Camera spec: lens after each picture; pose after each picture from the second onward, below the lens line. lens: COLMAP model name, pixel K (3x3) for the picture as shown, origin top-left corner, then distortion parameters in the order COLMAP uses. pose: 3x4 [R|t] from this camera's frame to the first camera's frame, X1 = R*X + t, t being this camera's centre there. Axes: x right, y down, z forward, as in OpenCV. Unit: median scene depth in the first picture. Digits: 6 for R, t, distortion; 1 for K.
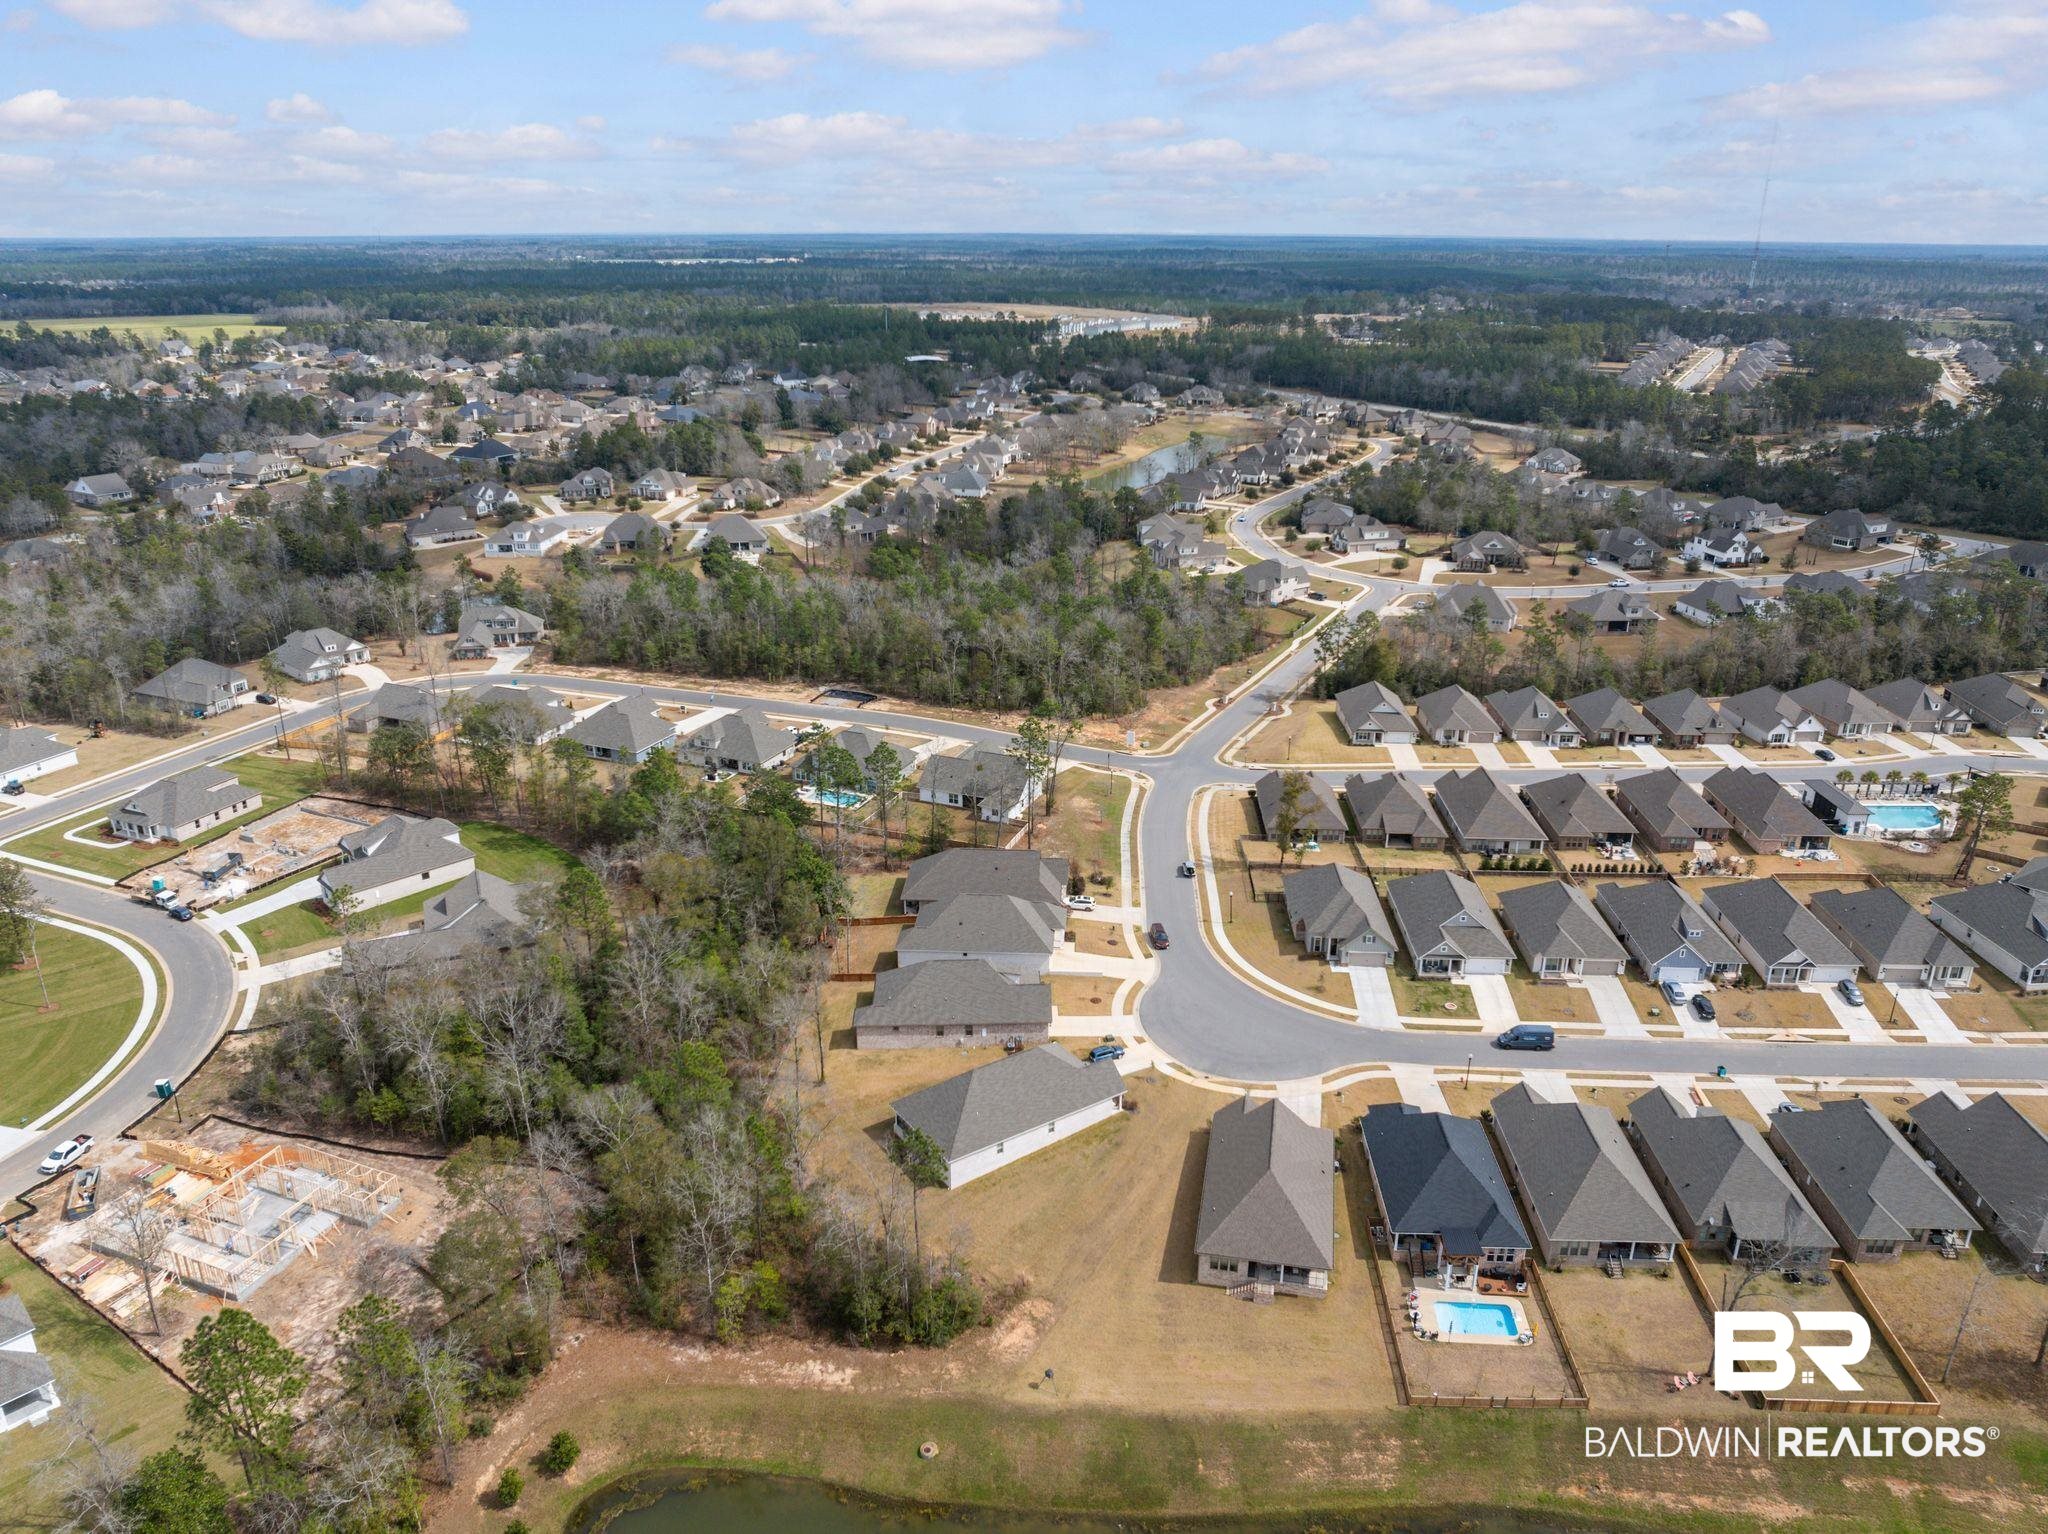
lens RADIAL K [[1433.2, 0, 1024.8], [0, 1433.2, 760.6], [0, 0, 1]] dist [-0.039295, 0.003382]
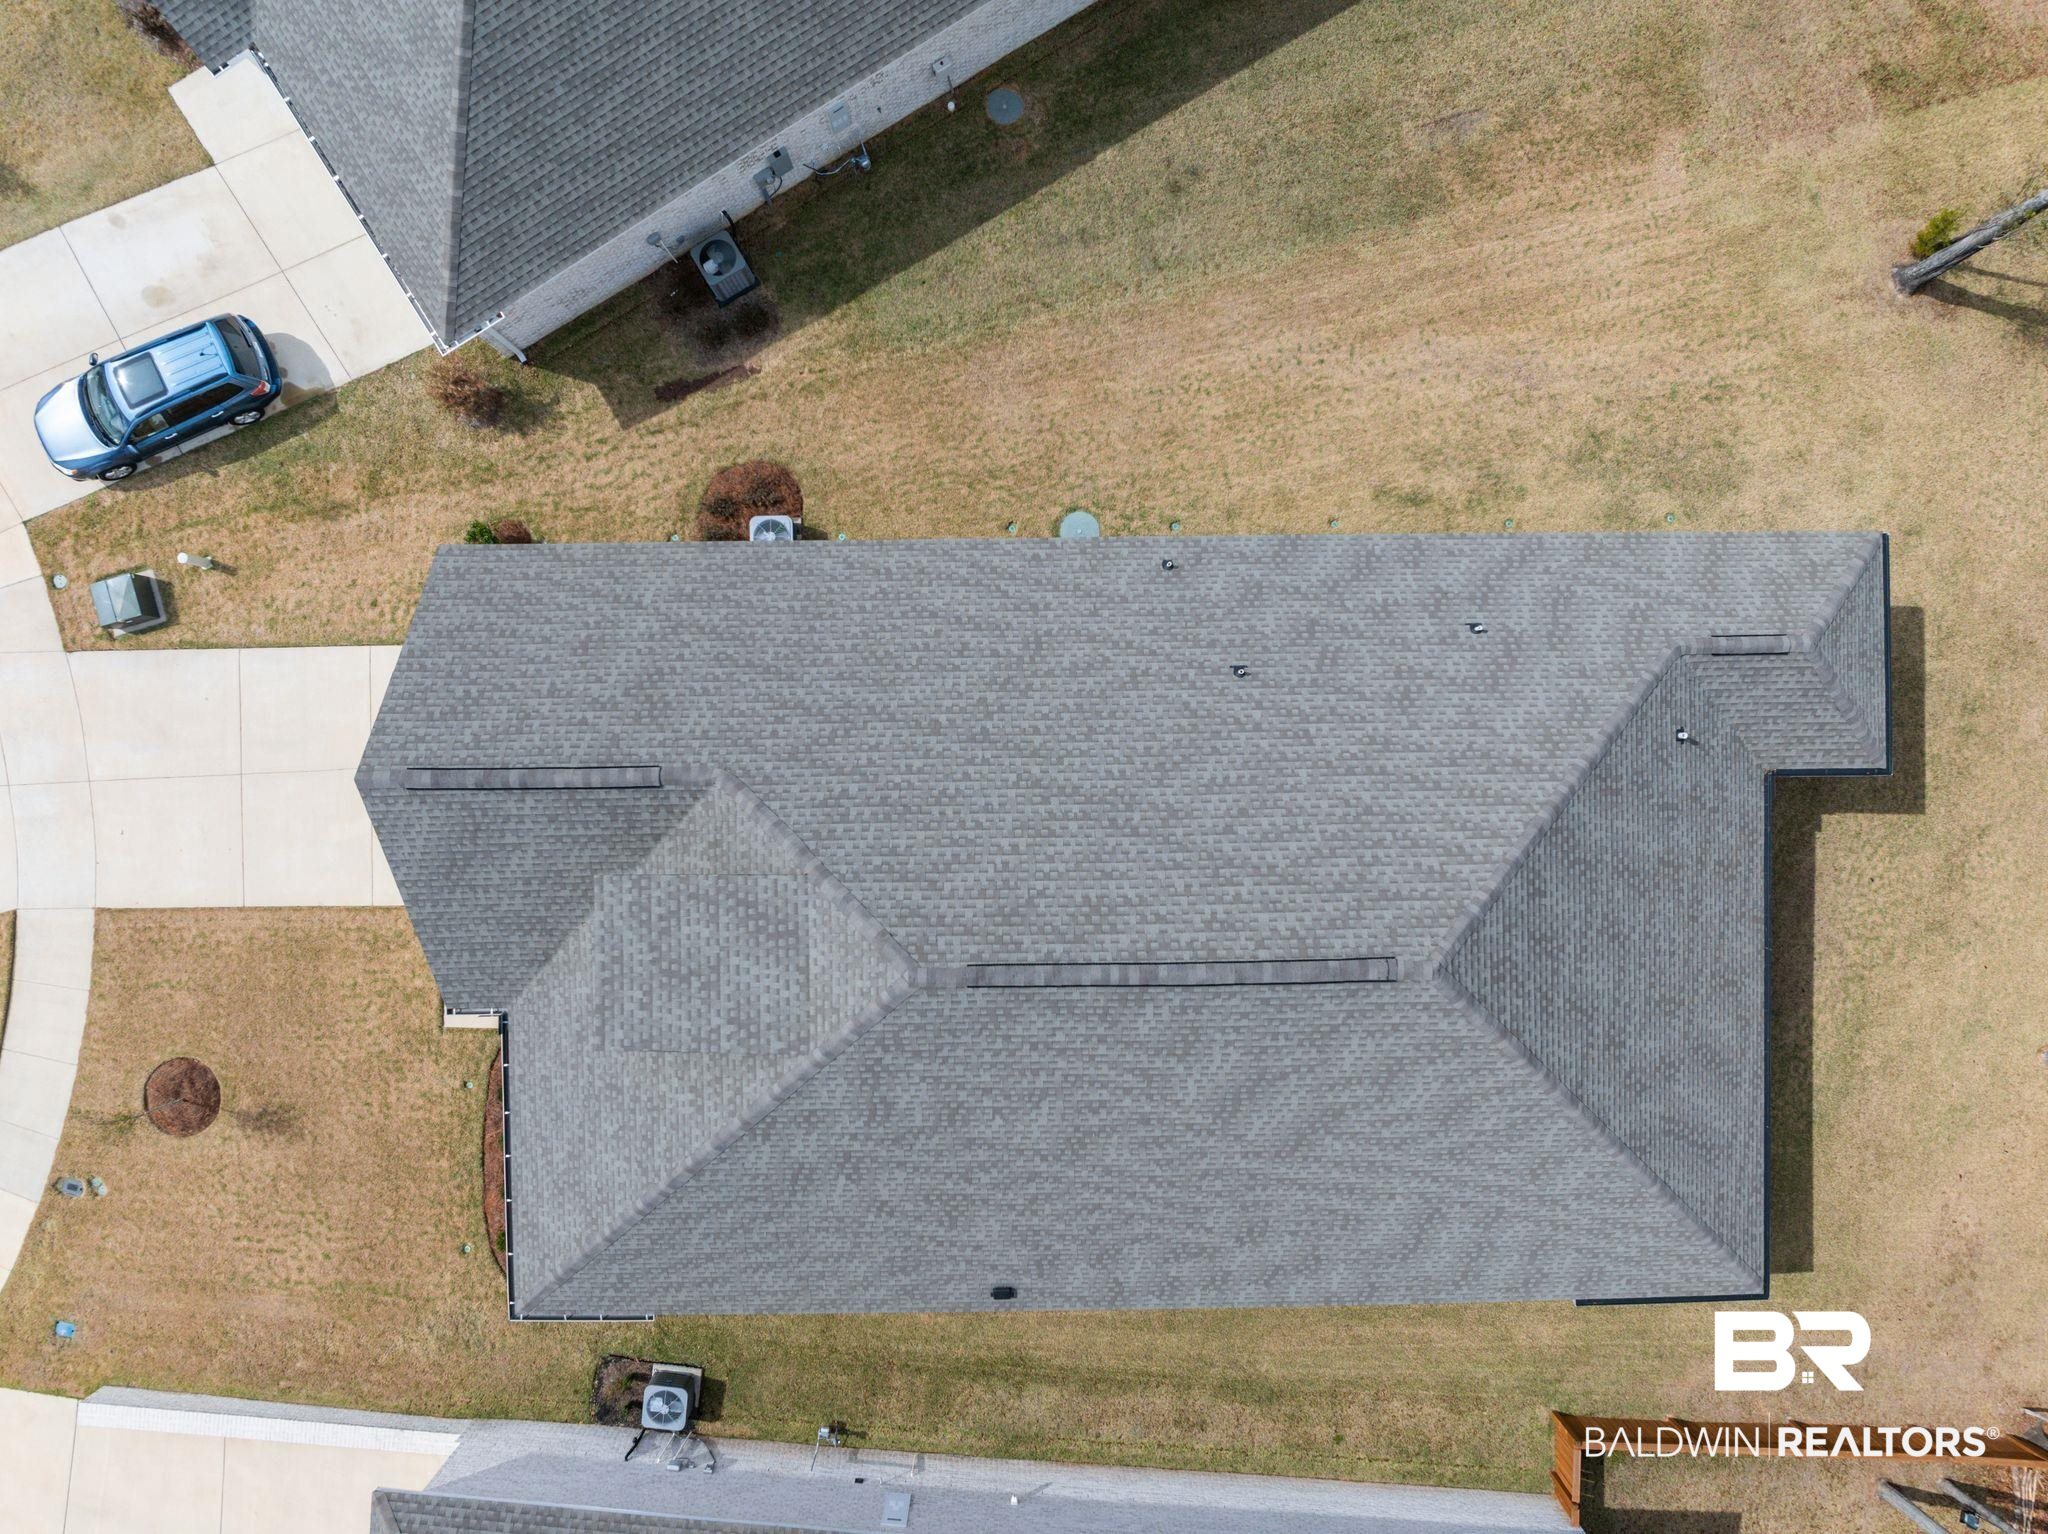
lens RADIAL K [[1433.2, 0, 1024.8], [0, 1433.2, 760.6], [0, 0, 1]] dist [-0.039295, 0.003382]
pose [[-0.999597, -0.027610, -0.006655, -0.039644], [0.003684, -0.358402, 0.933560, 0.054696], [-0.028161, 0.933159, 0.358359, 1.075681]]
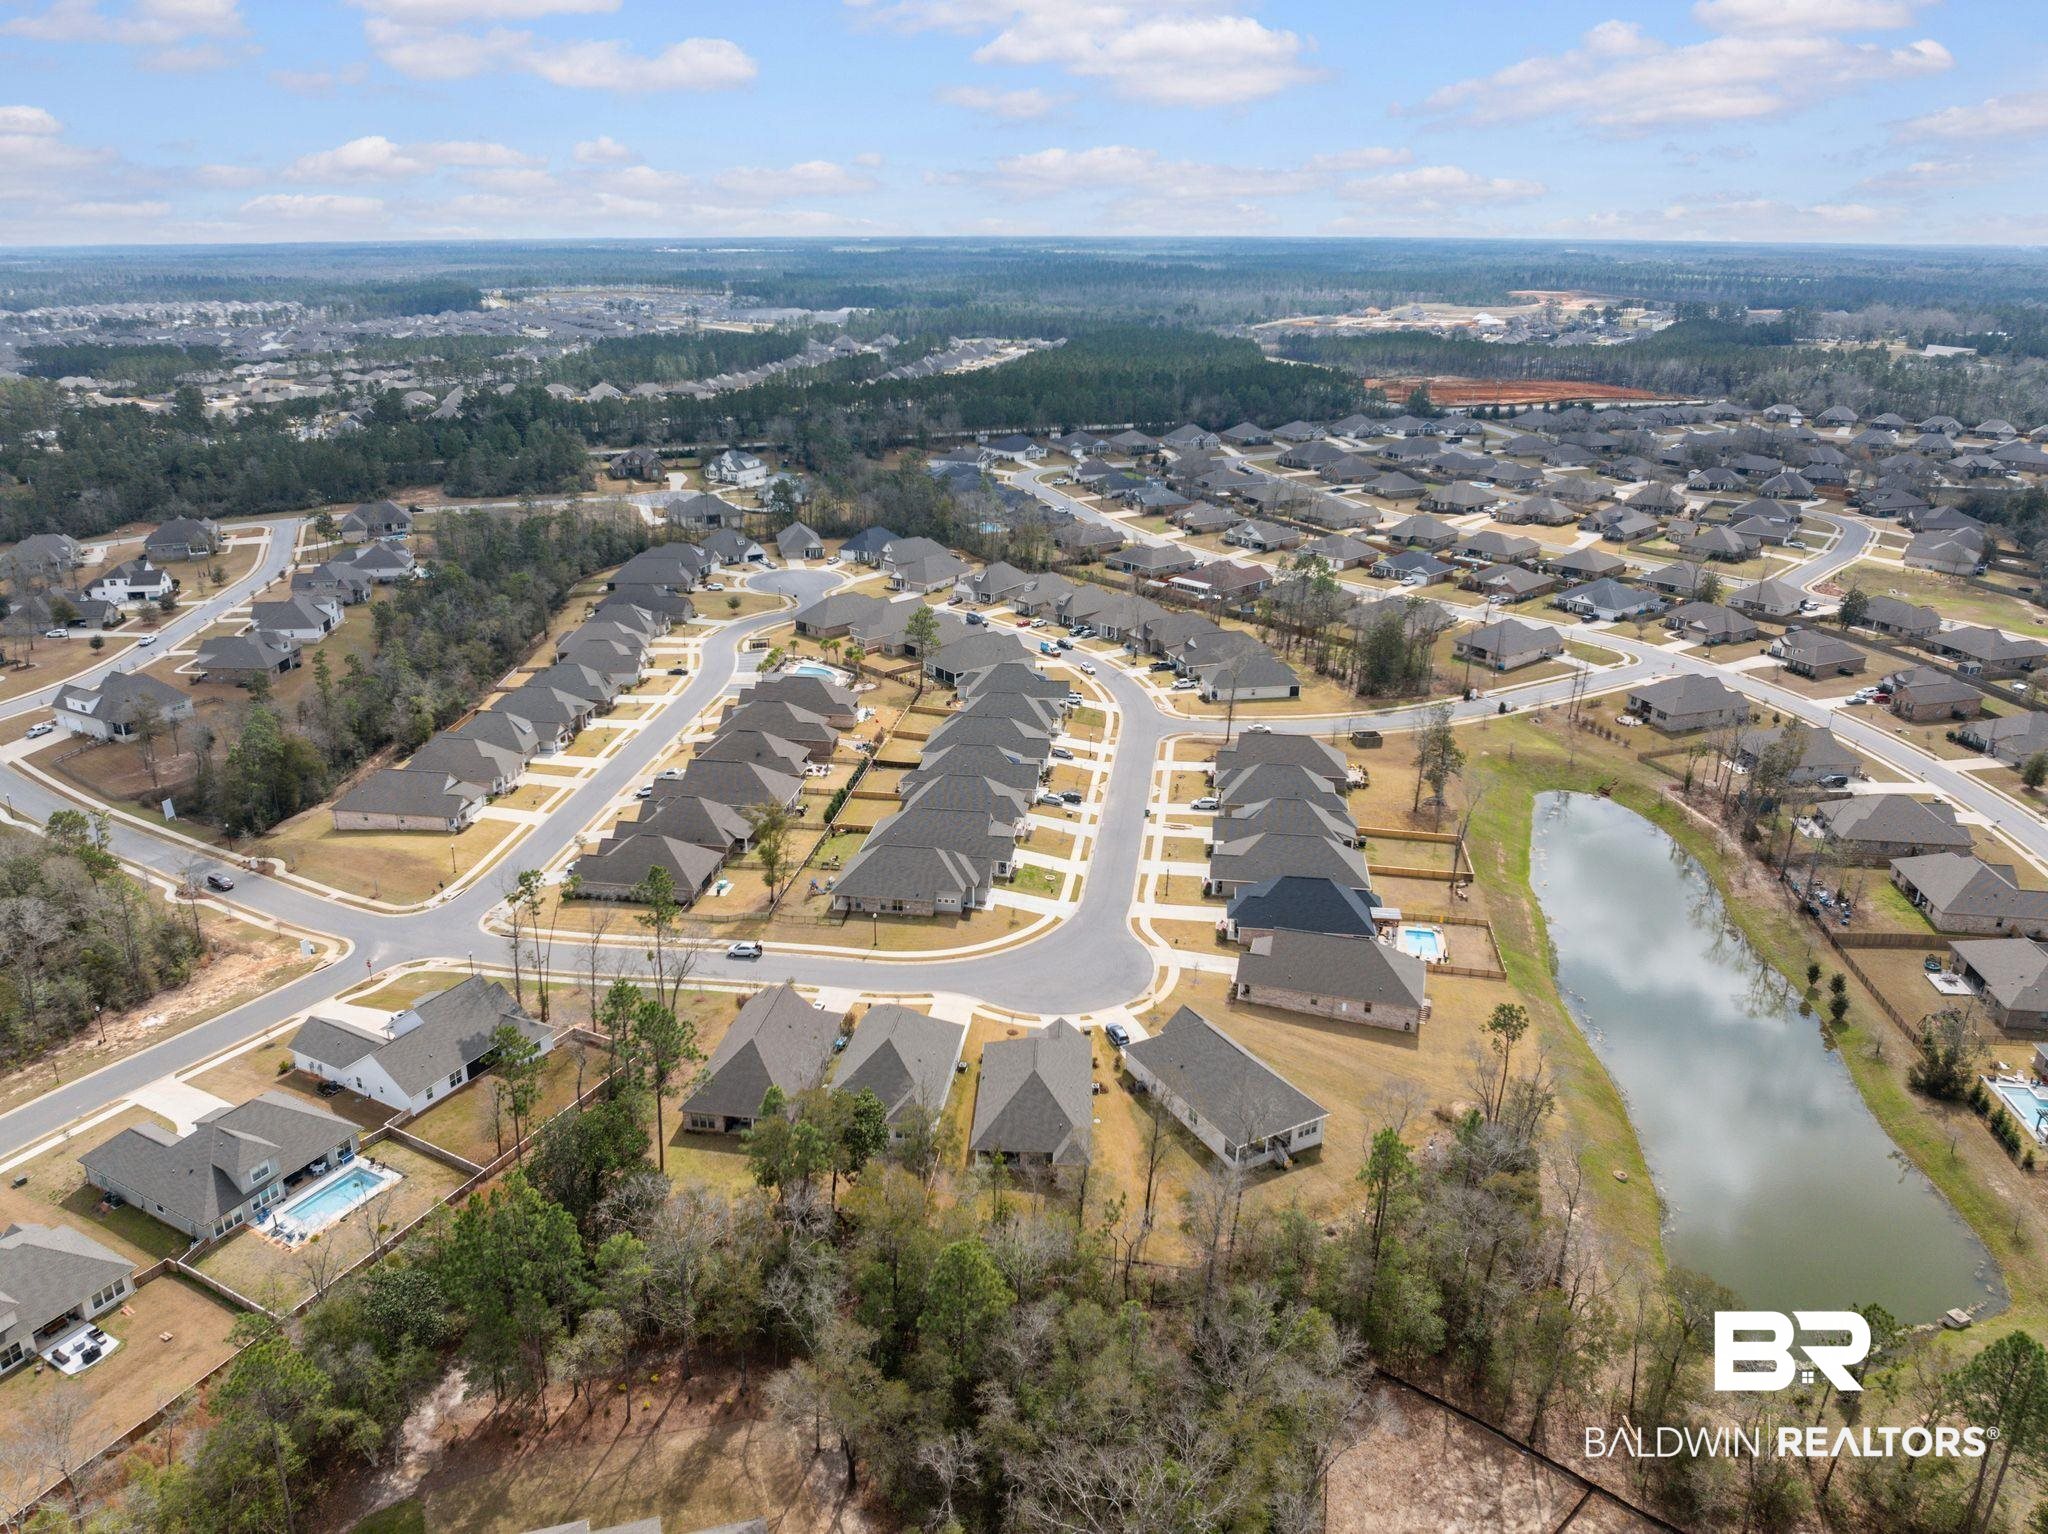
lens RADIAL K [[1433.2, 0, 1024.8], [0, 1433.2, 760.6], [0, 0, 1]] dist [-0.039295, 0.003382]
pose [[0.079786, -0.351635, 0.932731, -0.924273], [0.344029, 0.887933, 0.305318, -0.339844], [-0.935563, 0.296527, 0.191817, 0.885135]]
